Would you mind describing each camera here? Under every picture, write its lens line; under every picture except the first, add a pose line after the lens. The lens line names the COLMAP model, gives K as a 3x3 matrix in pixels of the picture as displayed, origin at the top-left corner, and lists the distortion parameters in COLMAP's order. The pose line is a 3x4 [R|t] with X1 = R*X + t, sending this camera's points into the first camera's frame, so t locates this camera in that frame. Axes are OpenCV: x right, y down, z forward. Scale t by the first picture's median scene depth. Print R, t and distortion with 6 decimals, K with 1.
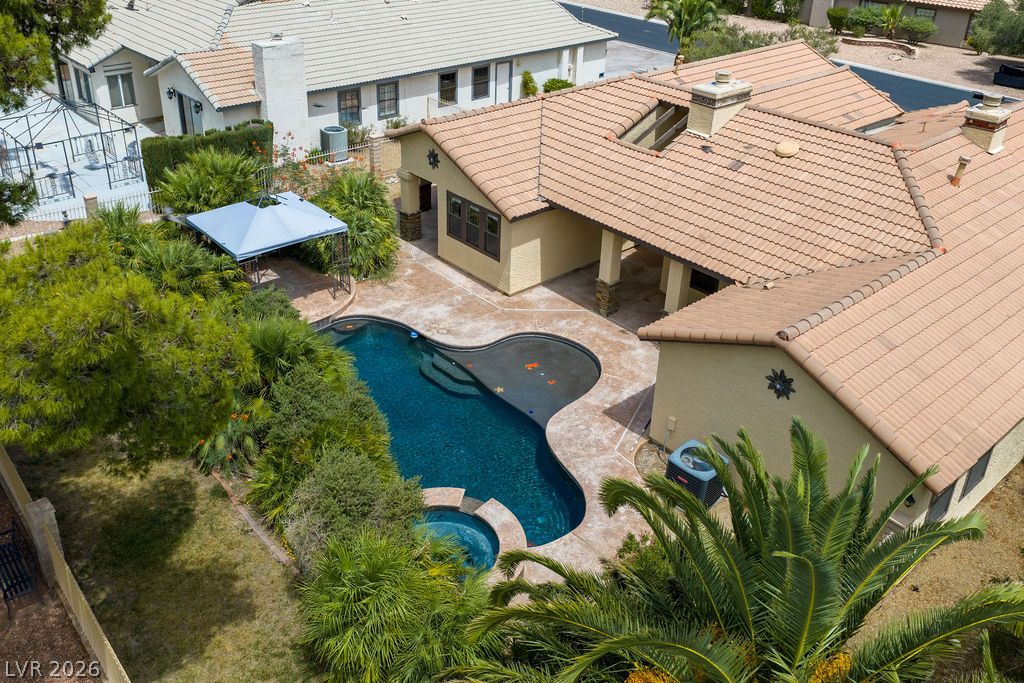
lens RADIAL K [[890.2, 0, 512.0], [0, 890.2, 341.5], [0, 0, 1]] dist [0.008846, -0.006536]
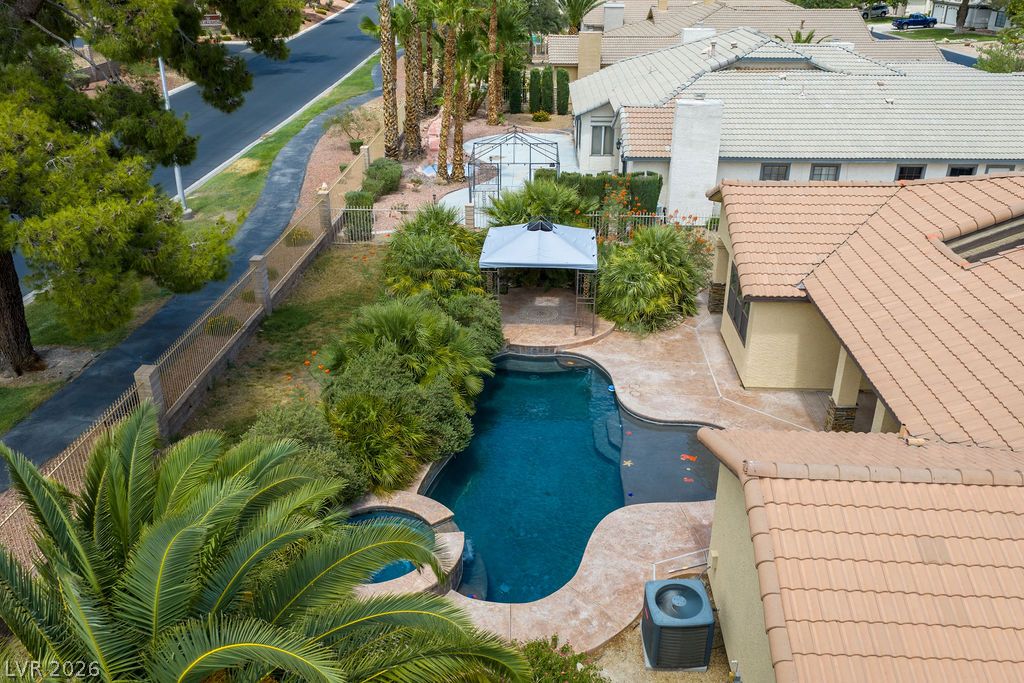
lens RADIAL K [[877.7, 0, 512.0], [0, 877.7, 341.5], [0, 0, 1]] dist [0.221691, -0.479217]
pose [[0.713008, 0.267432, -0.648152, 0.395111], [-0.341091, 0.939946, 0.012607, -0.028907], [0.612599, 0.212090, 0.761407, 0.200418]]
